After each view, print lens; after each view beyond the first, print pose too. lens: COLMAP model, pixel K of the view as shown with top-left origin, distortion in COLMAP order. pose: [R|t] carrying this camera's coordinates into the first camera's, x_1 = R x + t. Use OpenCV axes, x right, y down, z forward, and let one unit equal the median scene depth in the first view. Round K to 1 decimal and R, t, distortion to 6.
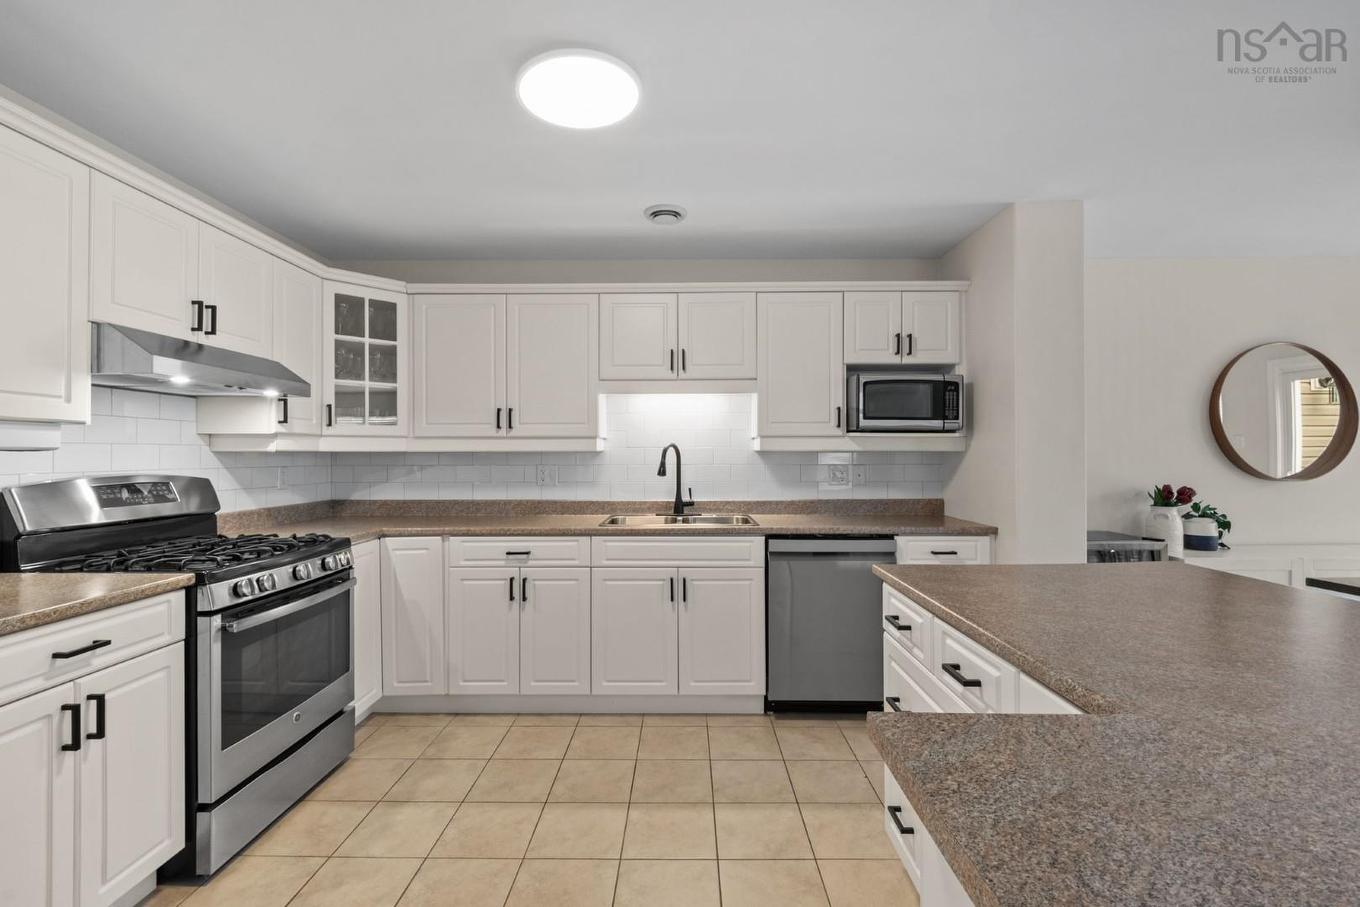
lens RADIAL K [[598.6, 0, 681.9], [0, 598.6, 449.9], [0, 0, 1]] dist [0.005719, -0.007835]
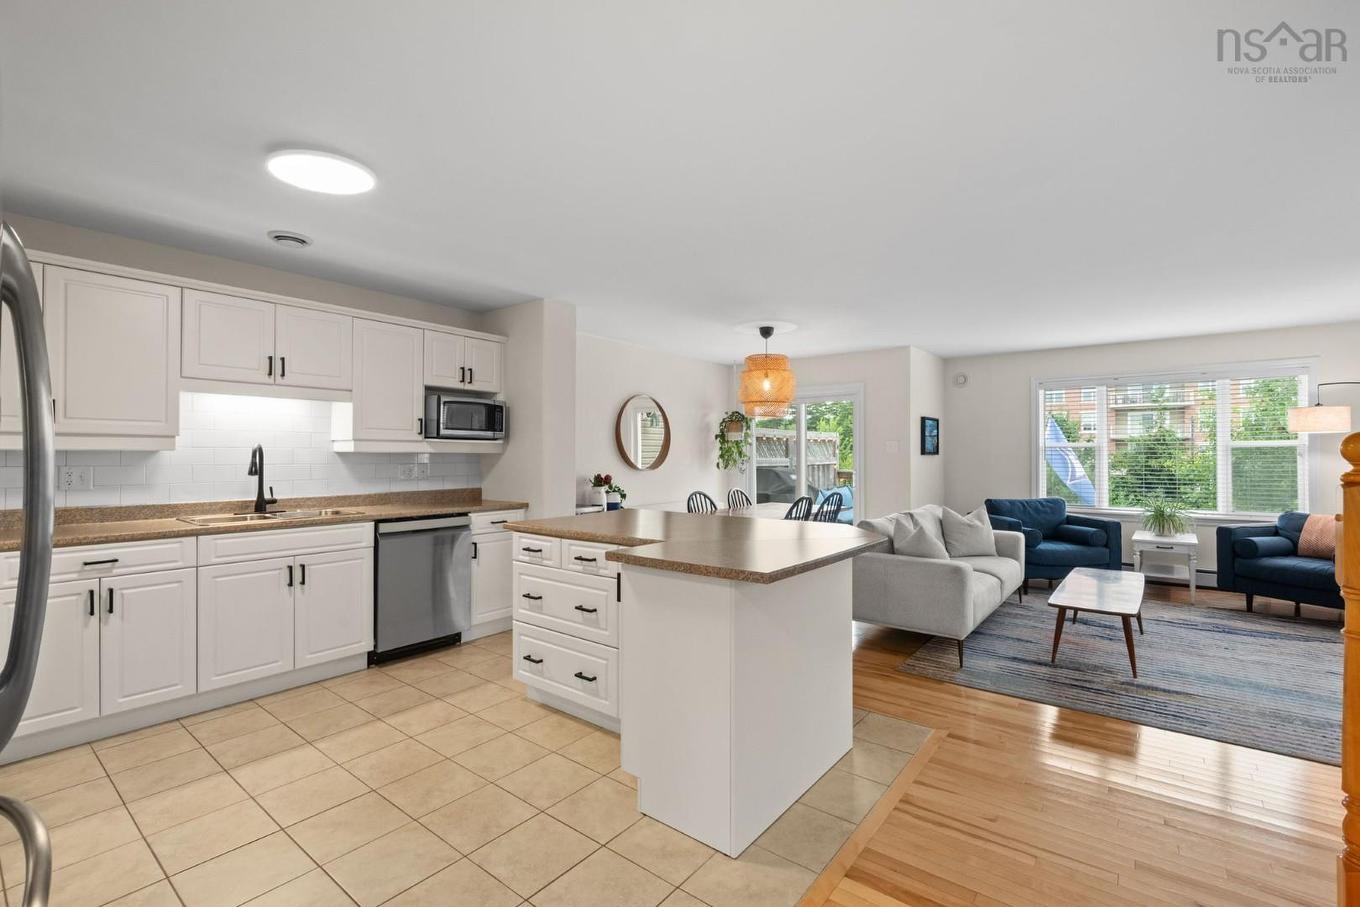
lens RADIAL K [[598.6, 0, 681.9], [0, 598.6, 449.9], [0, 0, 1]] dist [0.005719, -0.007835]
pose [[0.610803, 0.010940, 0.791707, -0.424728], [-0.009593, 0.999933, -0.006417, -0.001209], [-0.791725, -0.003675, 0.610867, -0.239749]]
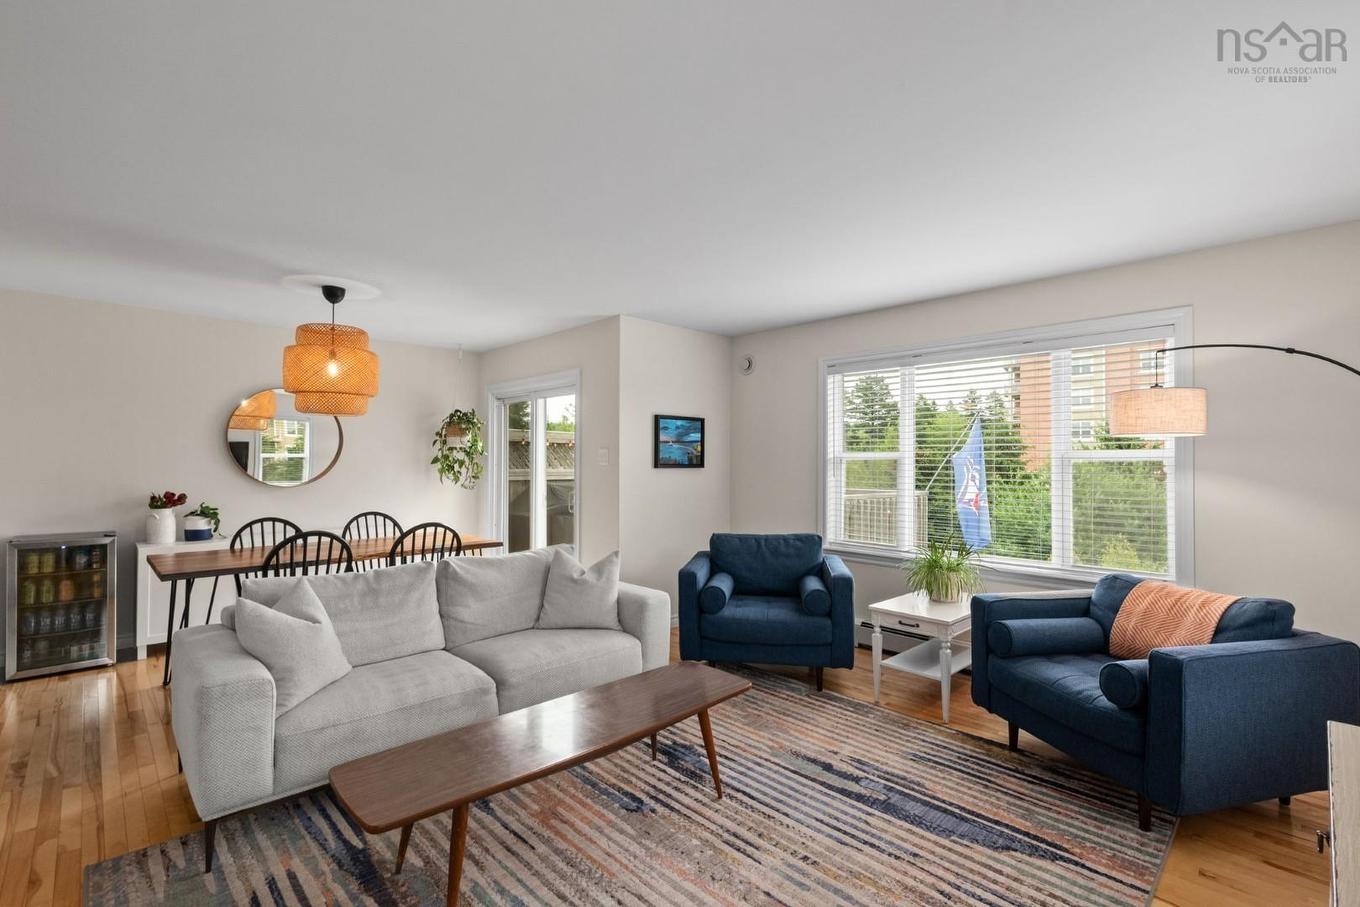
lens RADIAL K [[606.8, 0, 687.0], [0, 606.8, 452.4], [0, 0, 1]] dist [0.003772, -0.007723]
pose [[0.707461, 0.018445, 0.706512, 0.741154], [-0.014343, 0.999828, -0.011741, -0.027781], [-0.706607, -0.001828, 0.707604, -0.759455]]
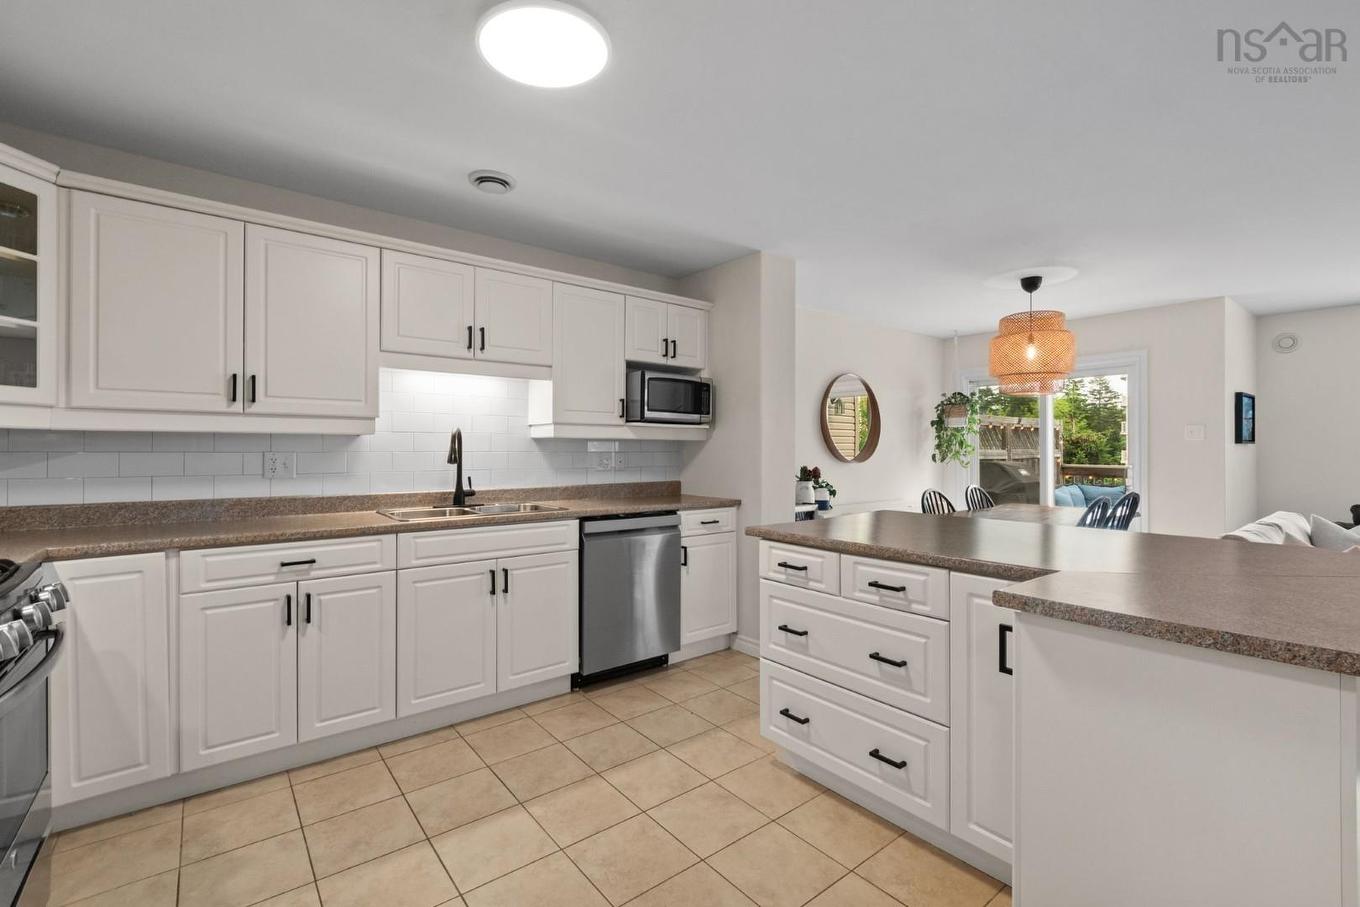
lens RADIAL K [[597.6, 0, 685.1], [0, 597.6, 445.8], [0, 0, 1]] dist [0.001804, -0.000369]
pose [[0.776326, 0.008347, 0.630277, -0.349281], [-0.008462, 0.999960, -0.002821, 0.017106], [-0.630275, -0.003143, 0.776365, 0.073981]]
